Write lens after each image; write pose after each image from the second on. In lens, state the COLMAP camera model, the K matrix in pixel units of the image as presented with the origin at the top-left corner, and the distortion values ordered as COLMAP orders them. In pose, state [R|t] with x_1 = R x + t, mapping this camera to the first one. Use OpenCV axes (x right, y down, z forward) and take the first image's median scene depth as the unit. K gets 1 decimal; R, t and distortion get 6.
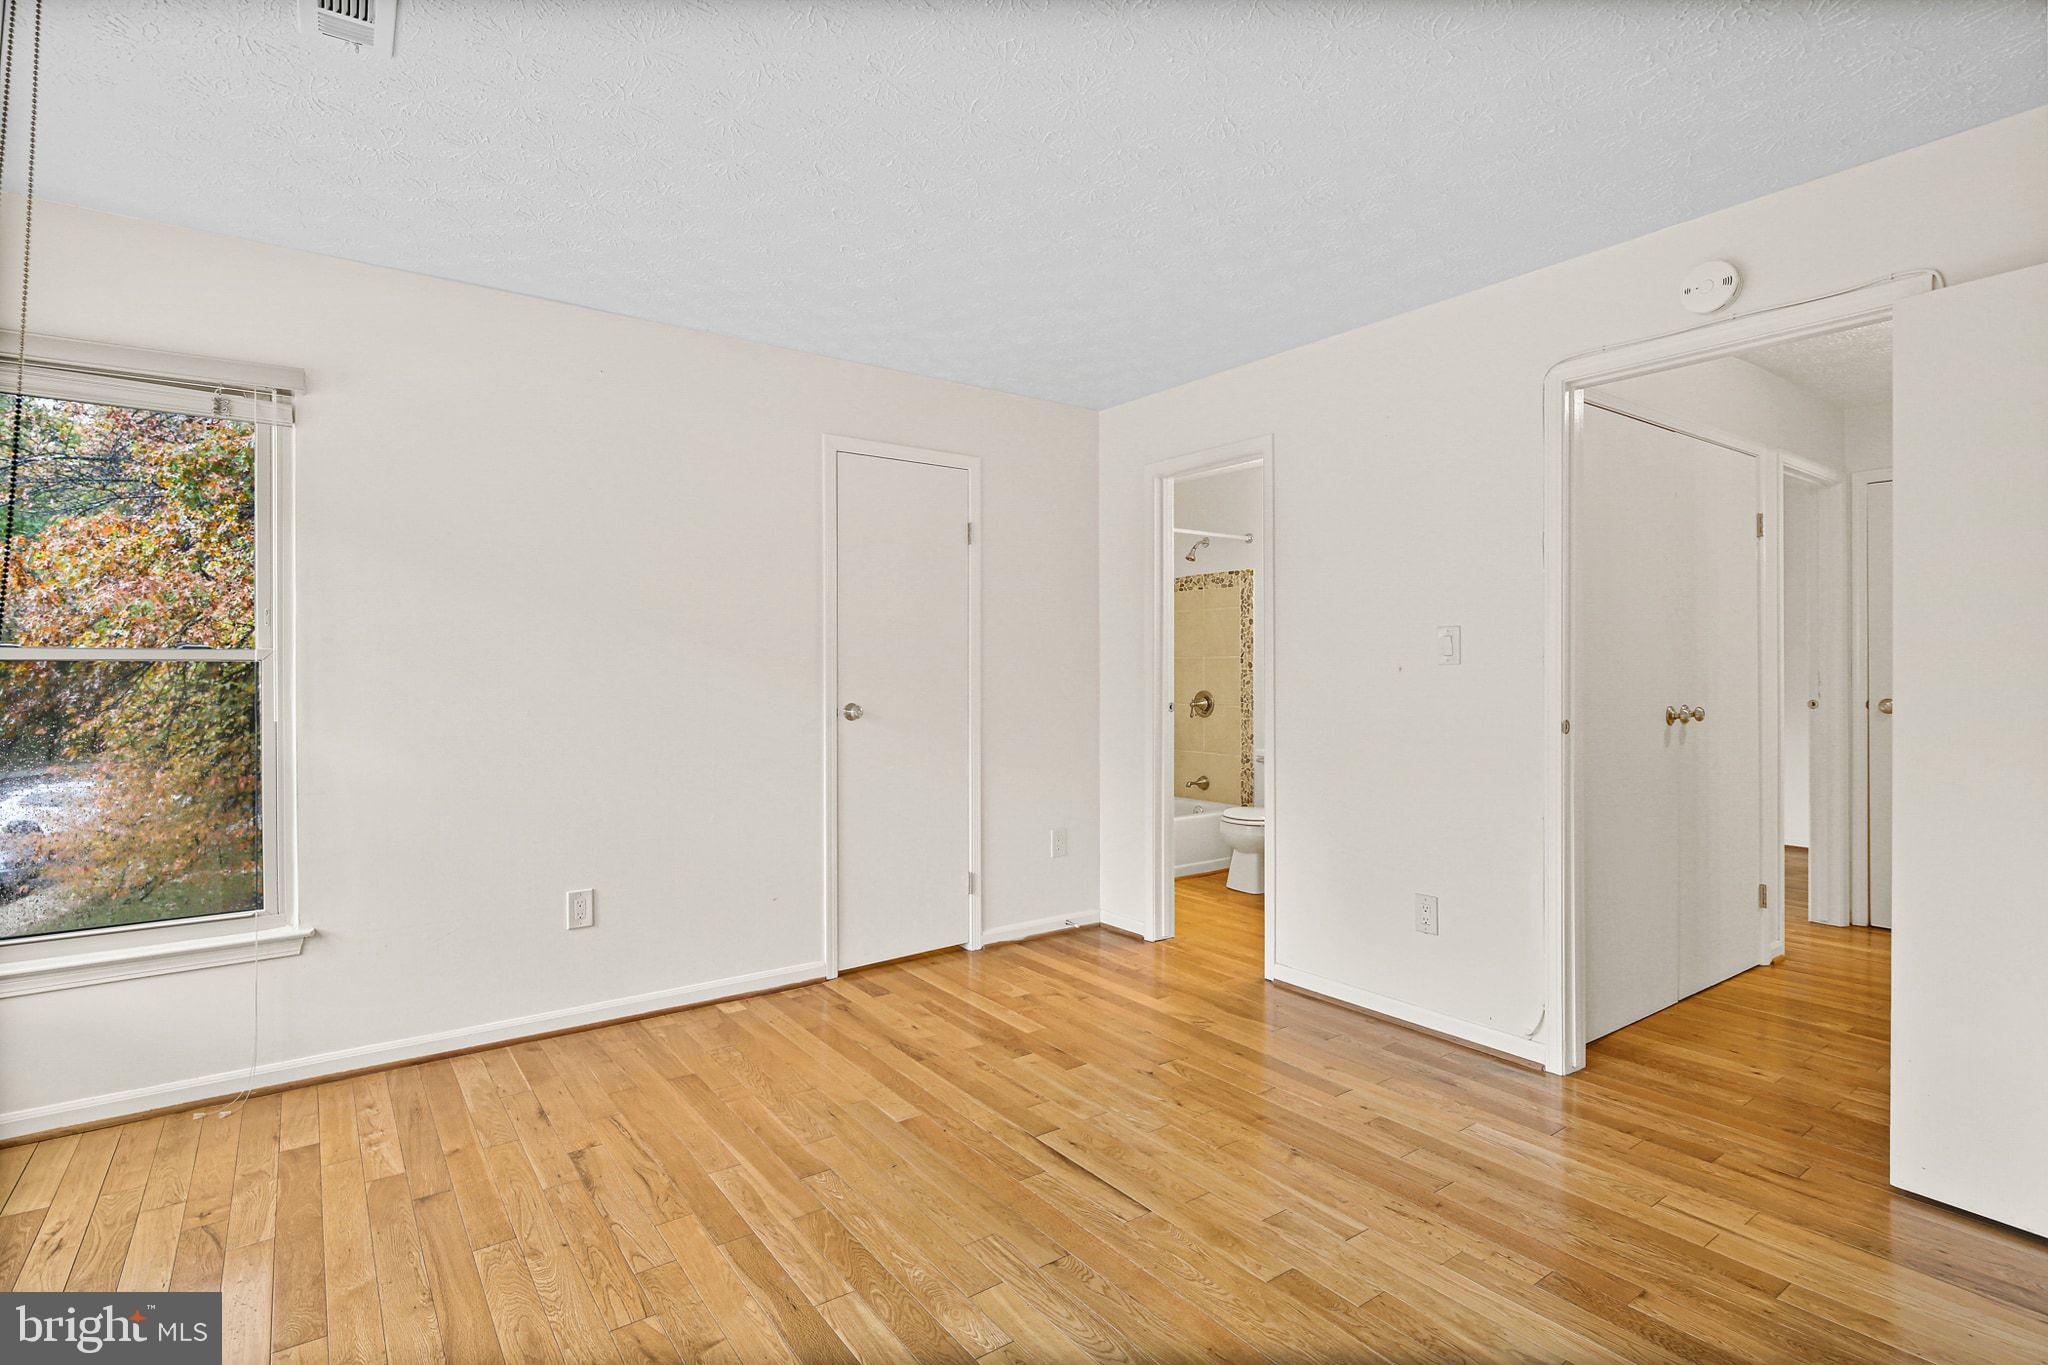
lens RADIAL K [[990.7, 0, 1022.7], [0, 990.7, 674.5], [0, 0, 1]] dist [0.000866, -0.001407]
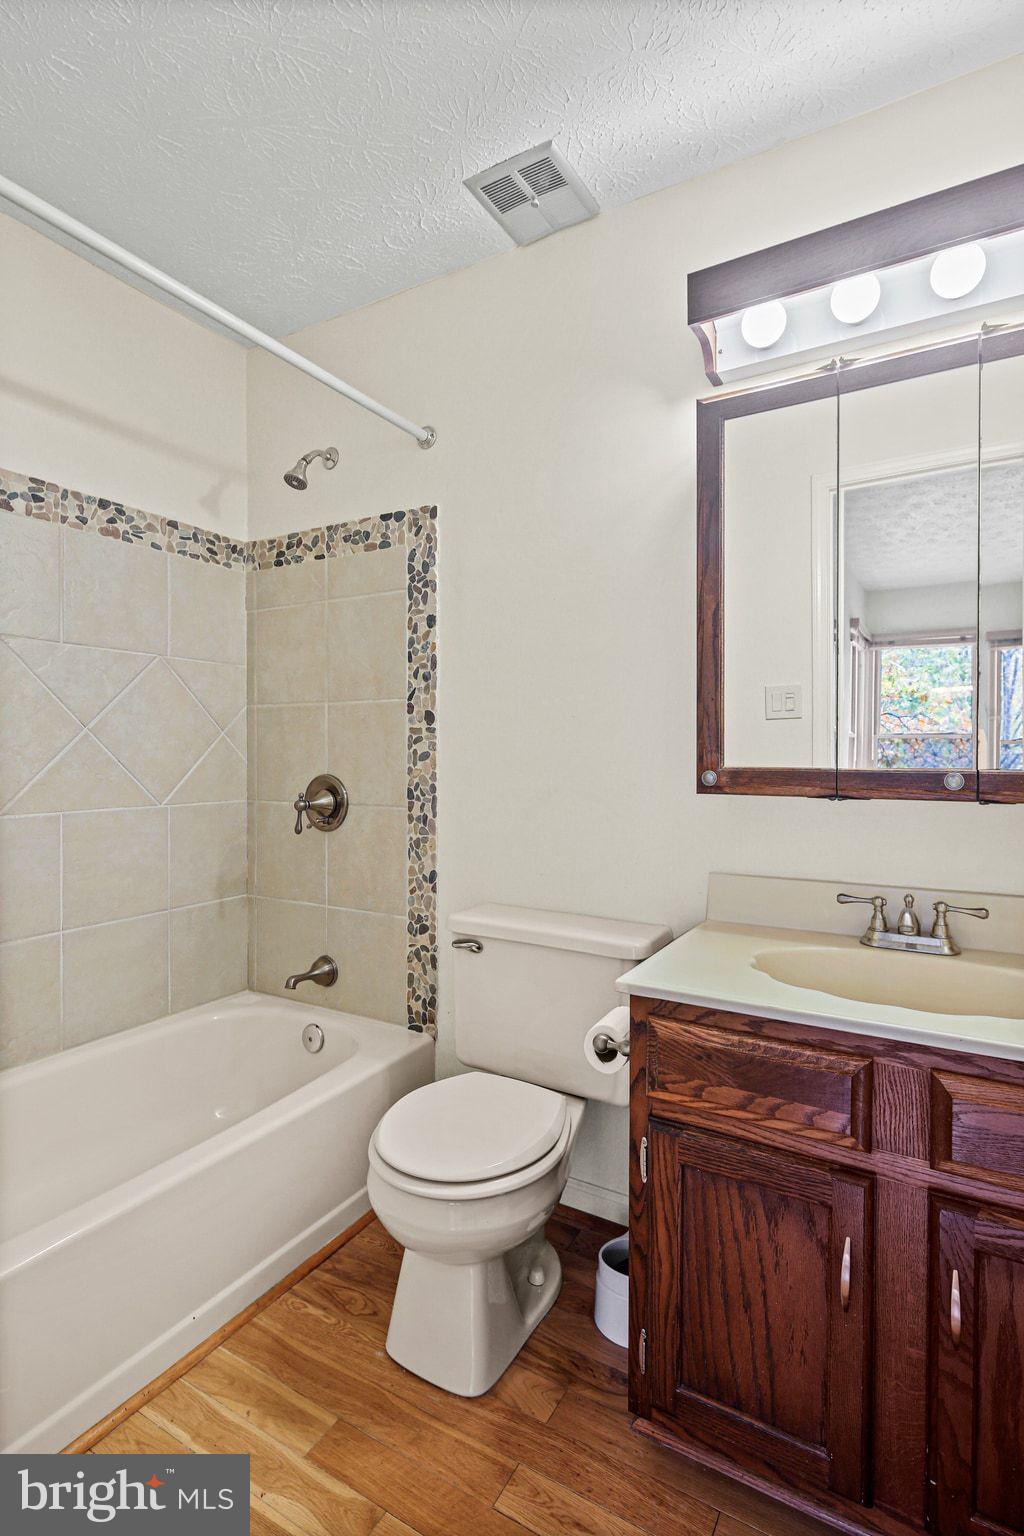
lens RADIAL K [[748.7, 0, 505.3], [0, 748.7, 753.7], [0, 0, 1]] dist [-0.001037, -0.000770]
pose [[0.919103, 0.001737, 0.394014, 0.212153], [-0.000350, 0.999993, -0.003592, 0.013775], [-0.394018, 0.003163, 0.919097, 1.123242]]
